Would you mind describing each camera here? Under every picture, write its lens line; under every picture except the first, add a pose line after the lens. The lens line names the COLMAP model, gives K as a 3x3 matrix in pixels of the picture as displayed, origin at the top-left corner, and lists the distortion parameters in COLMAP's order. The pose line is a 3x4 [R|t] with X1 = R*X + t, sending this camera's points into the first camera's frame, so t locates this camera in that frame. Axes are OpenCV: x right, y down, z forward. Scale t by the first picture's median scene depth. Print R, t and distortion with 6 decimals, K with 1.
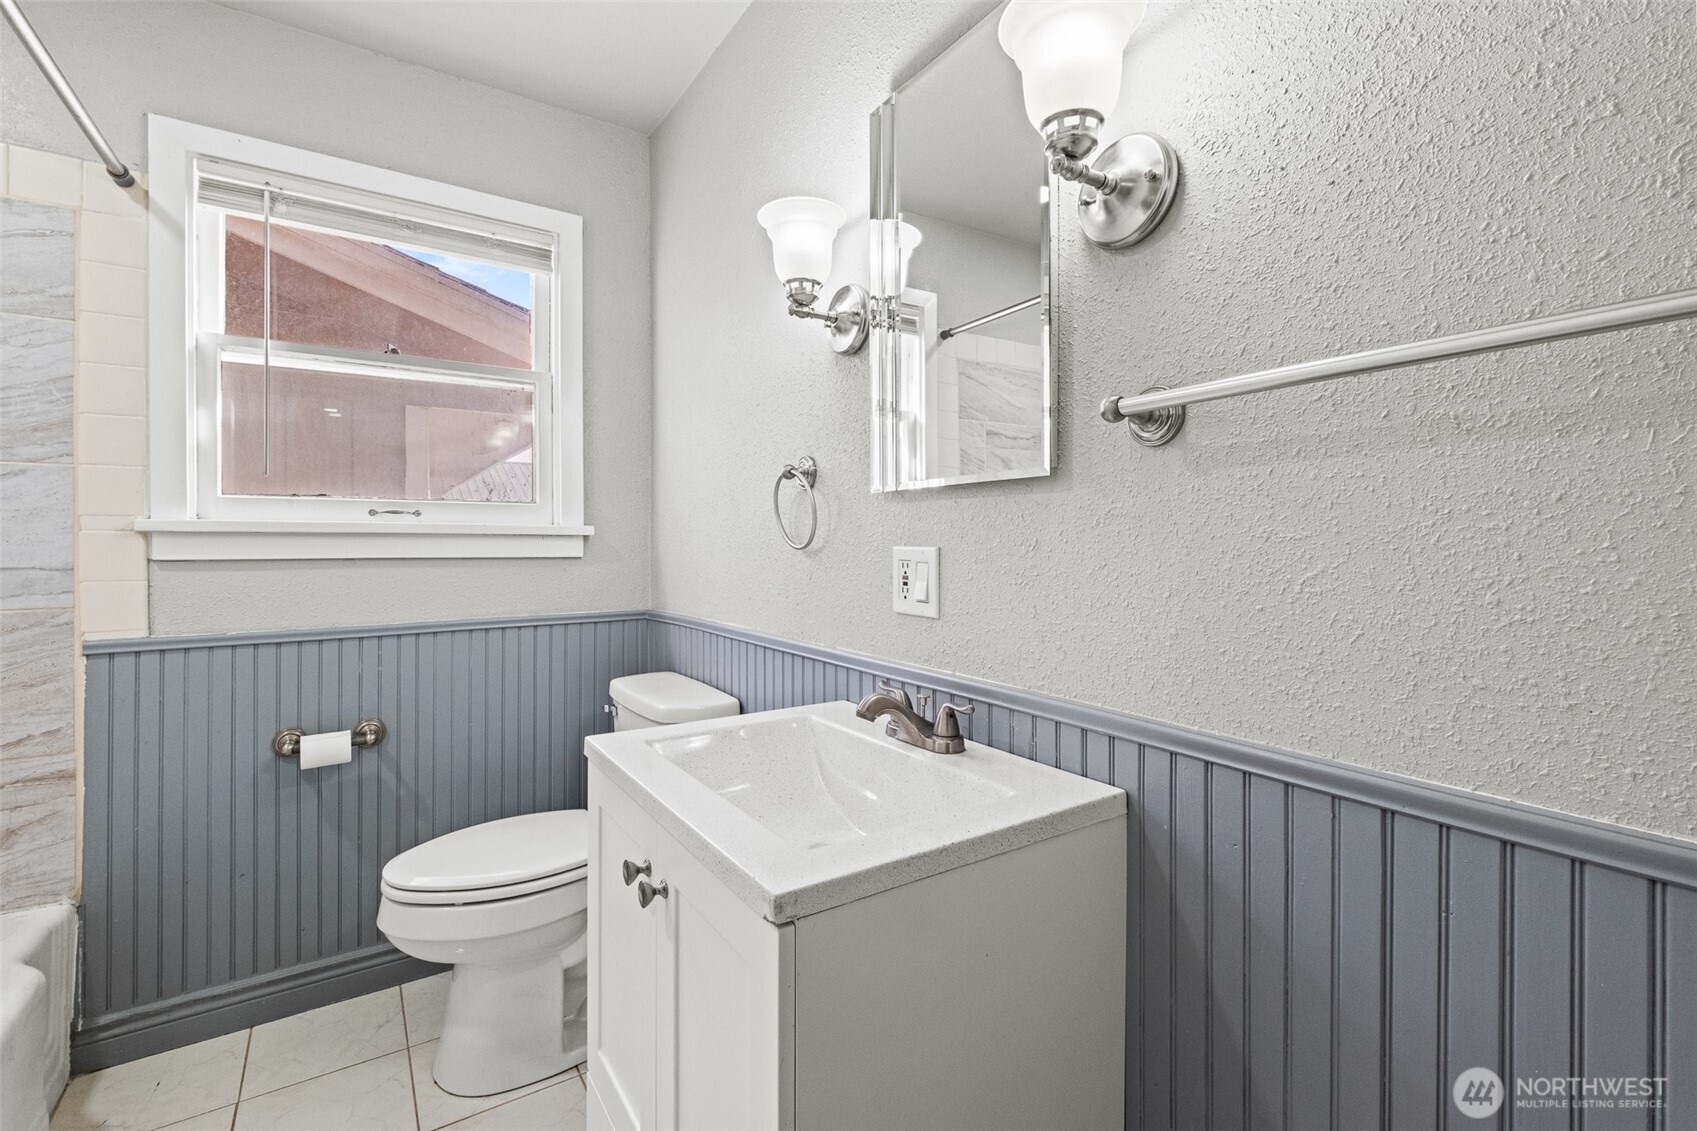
lens RADIAL K [[751.8, 0, 847.8], [0, 751.8, 551.5], [0, 0, 1]] dist [0.000586, 0.000622]
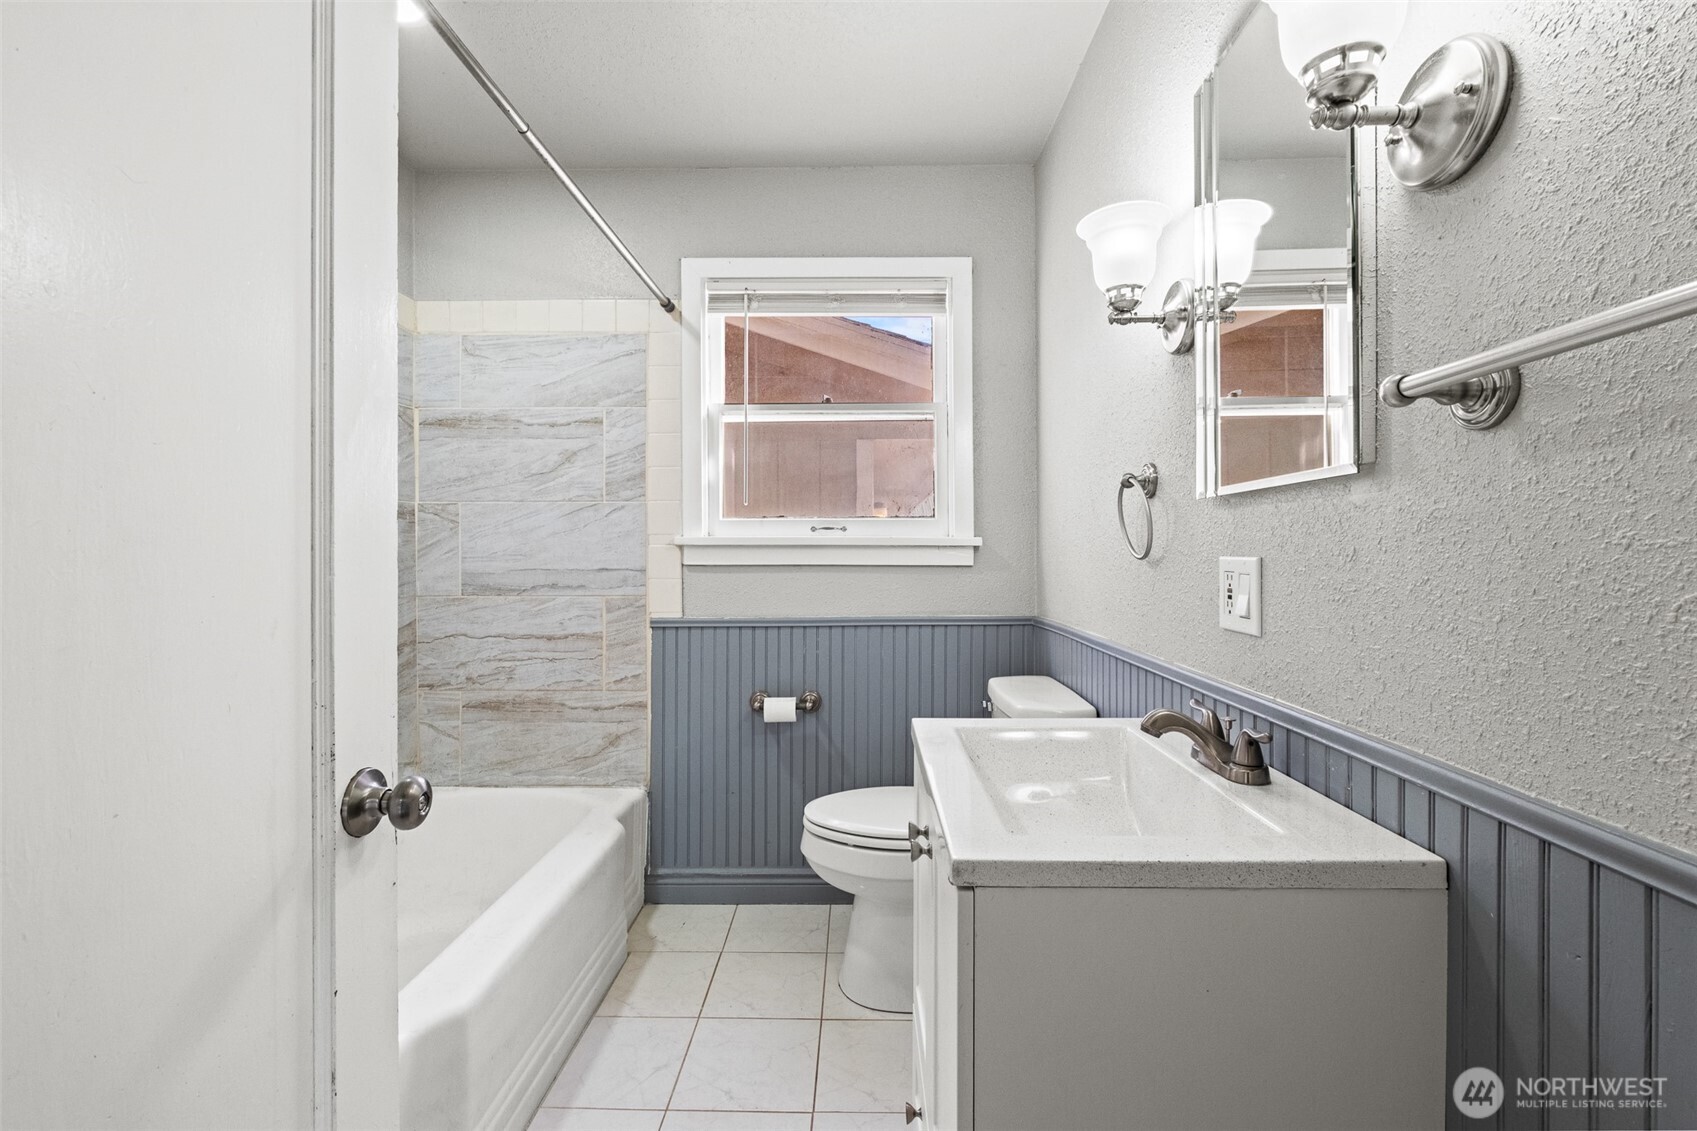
lens RADIAL K [[748.9, 0, 848.5], [0, 748.9, 565.5], [0, 0, 1]] dist [0.002509, 0.000960]
pose [[0.822899, 0.008983, -0.568117, 0.169312], [-0.005755, 0.999955, 0.007476, 0.000160], [0.568159, -0.002883, 0.822914, -0.012763]]
